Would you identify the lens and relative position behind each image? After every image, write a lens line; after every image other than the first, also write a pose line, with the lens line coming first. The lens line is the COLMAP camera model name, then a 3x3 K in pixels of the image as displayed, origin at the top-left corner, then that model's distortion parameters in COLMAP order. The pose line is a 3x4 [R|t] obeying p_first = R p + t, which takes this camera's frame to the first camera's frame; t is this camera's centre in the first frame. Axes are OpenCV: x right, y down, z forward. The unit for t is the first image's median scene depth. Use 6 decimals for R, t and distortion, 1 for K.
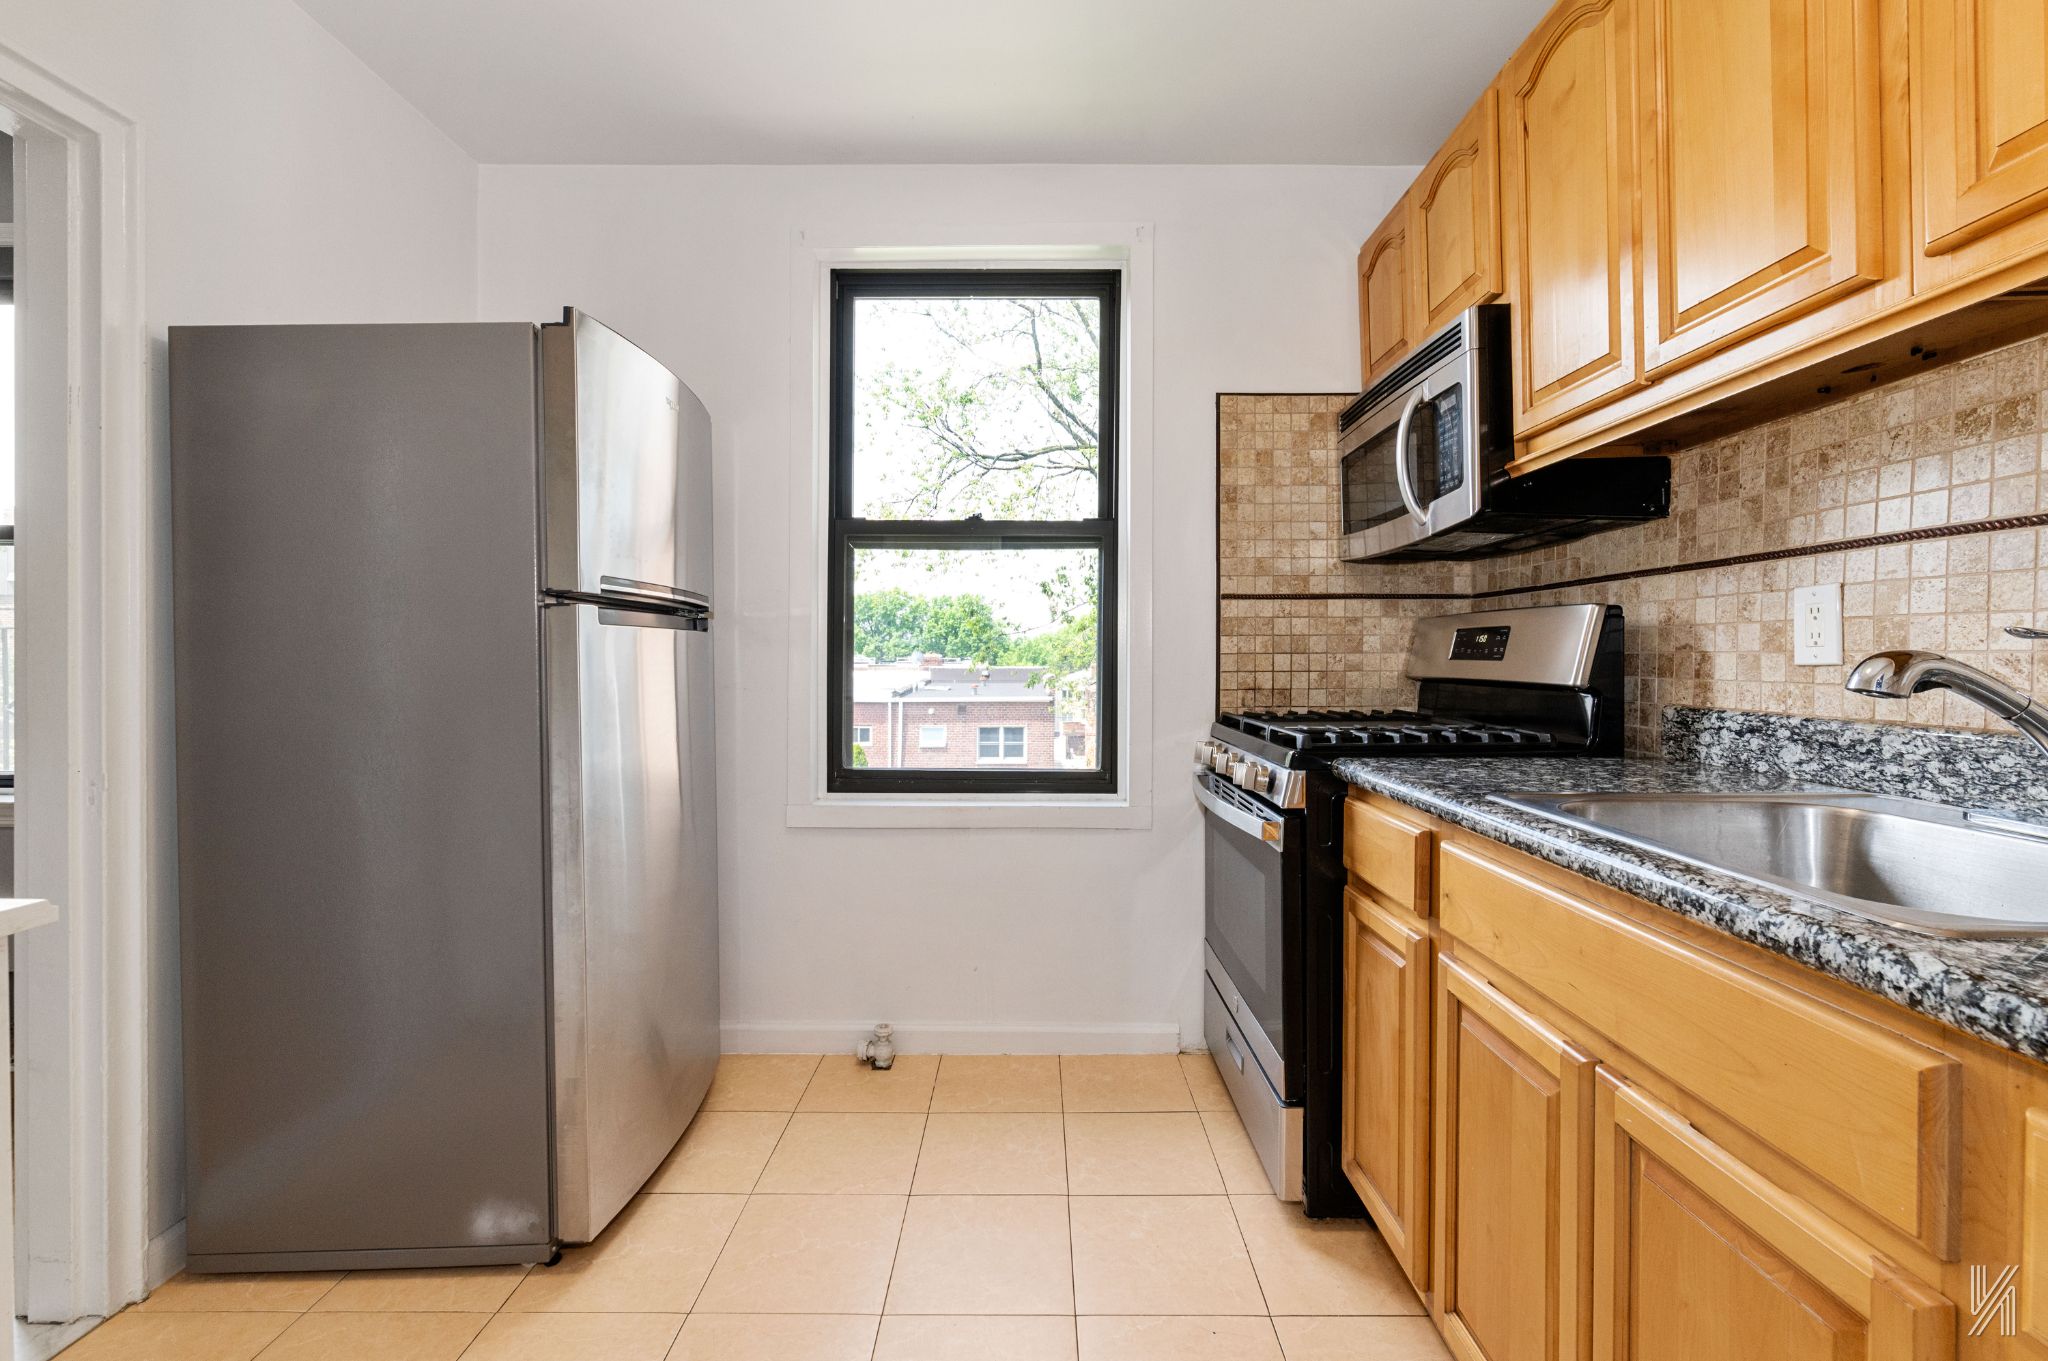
lens RADIAL K [[885.5, 0, 1035.3], [0, 885.5, 664.5], [0, 0, 1]] dist [0.004015, 0.000014]
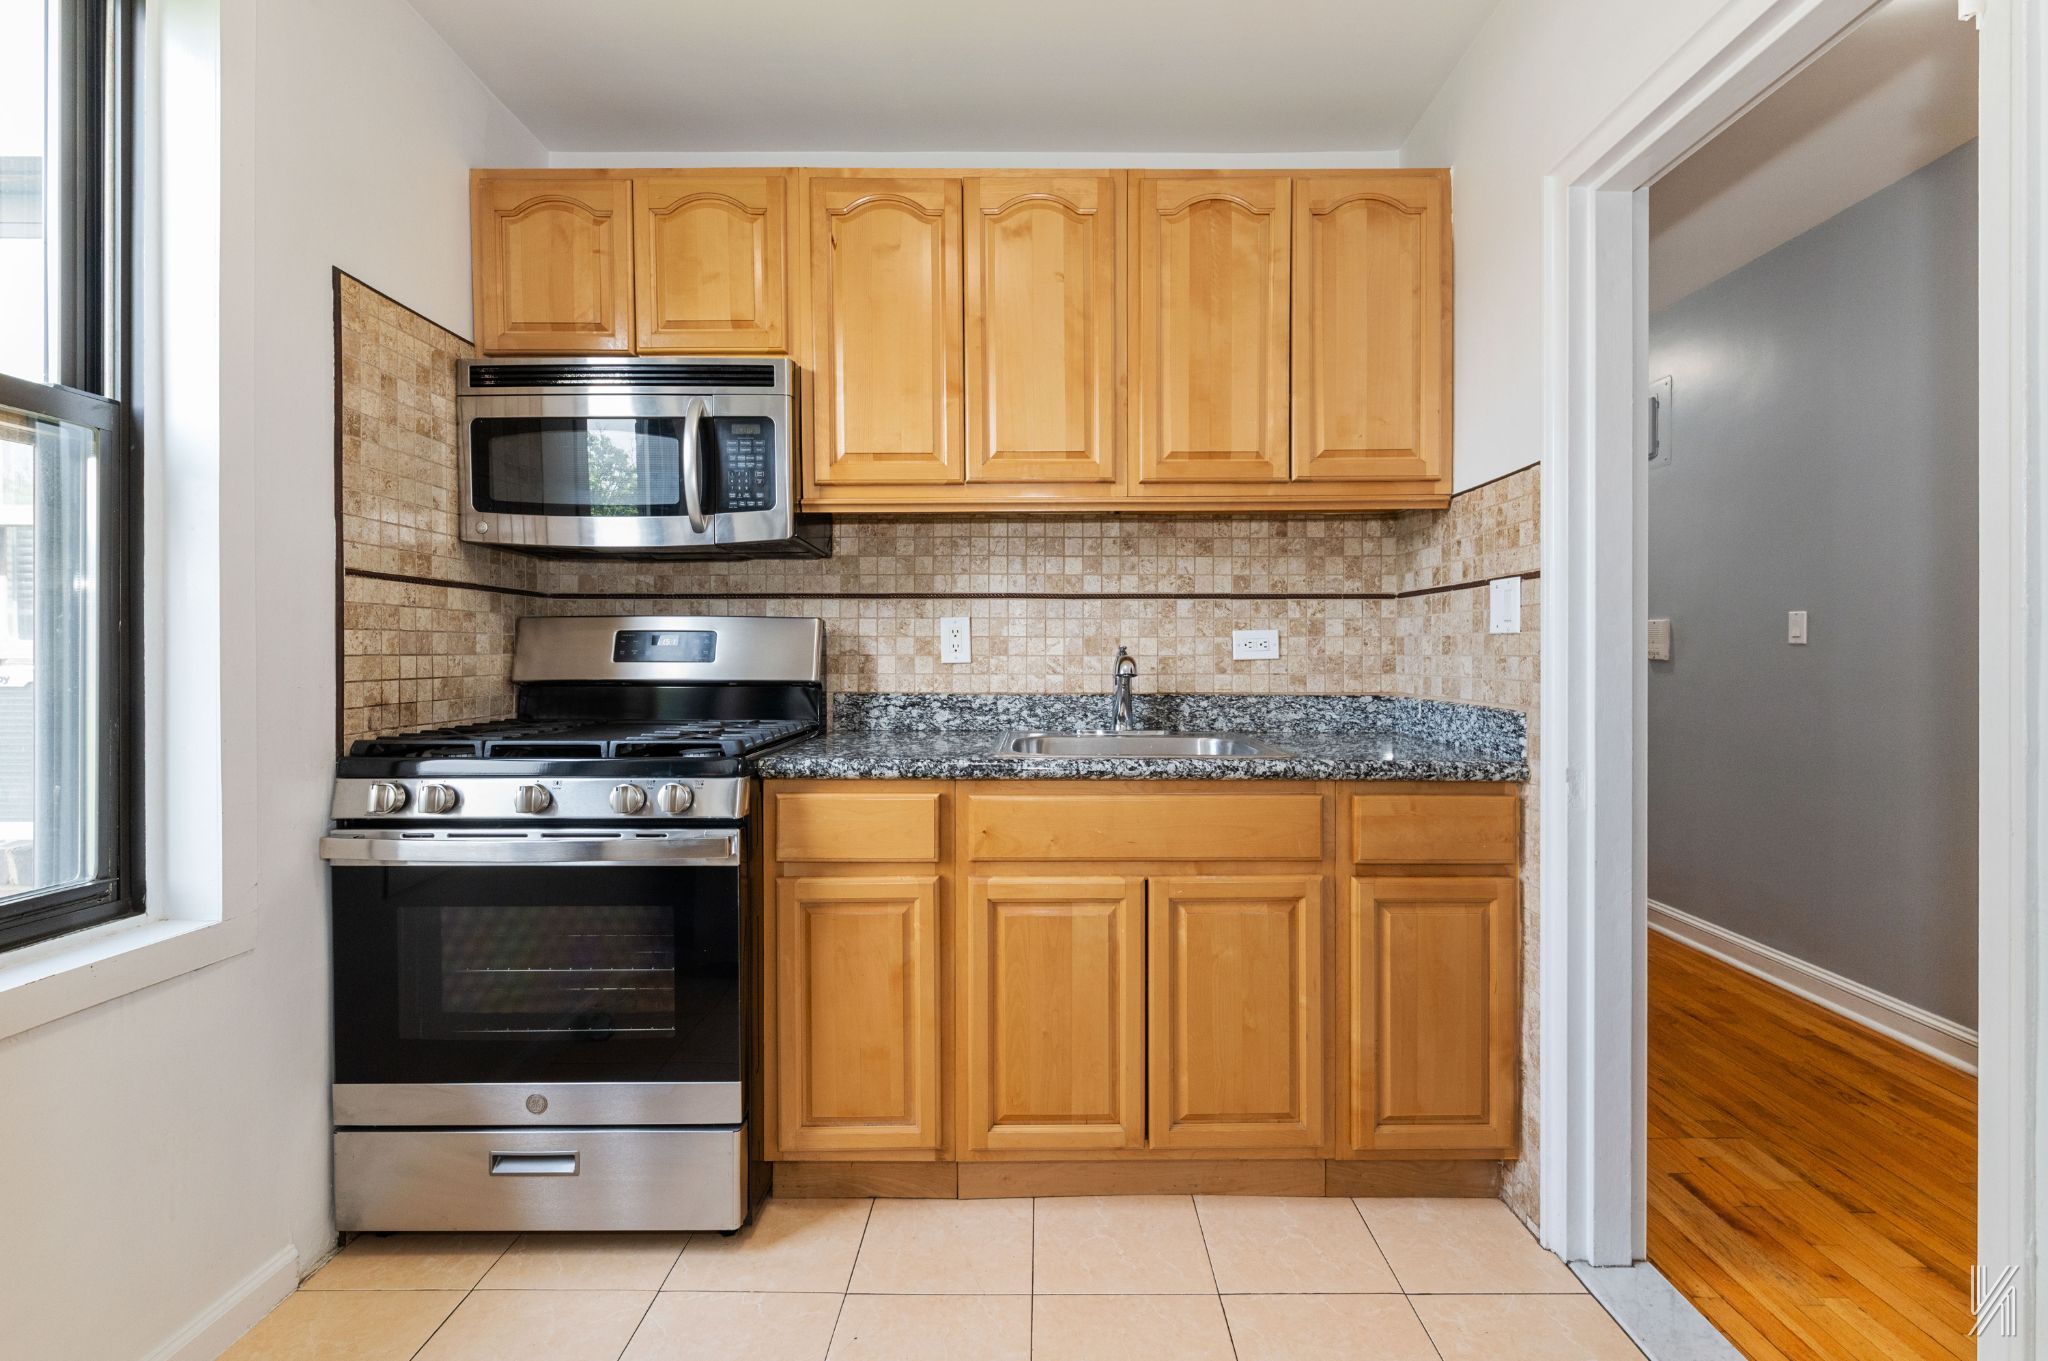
lens RADIAL K [[885.5, 0, 1035.3], [0, 885.5, 664.5], [0, 0, 1]] dist [0.004015, 0.000014]
pose [[-0.002708, -0.011227, 0.999933, -0.743484], [0.008891, 0.999897, 0.011251, -0.013005], [-0.999957, 0.008921, -0.002608, 0.748245]]
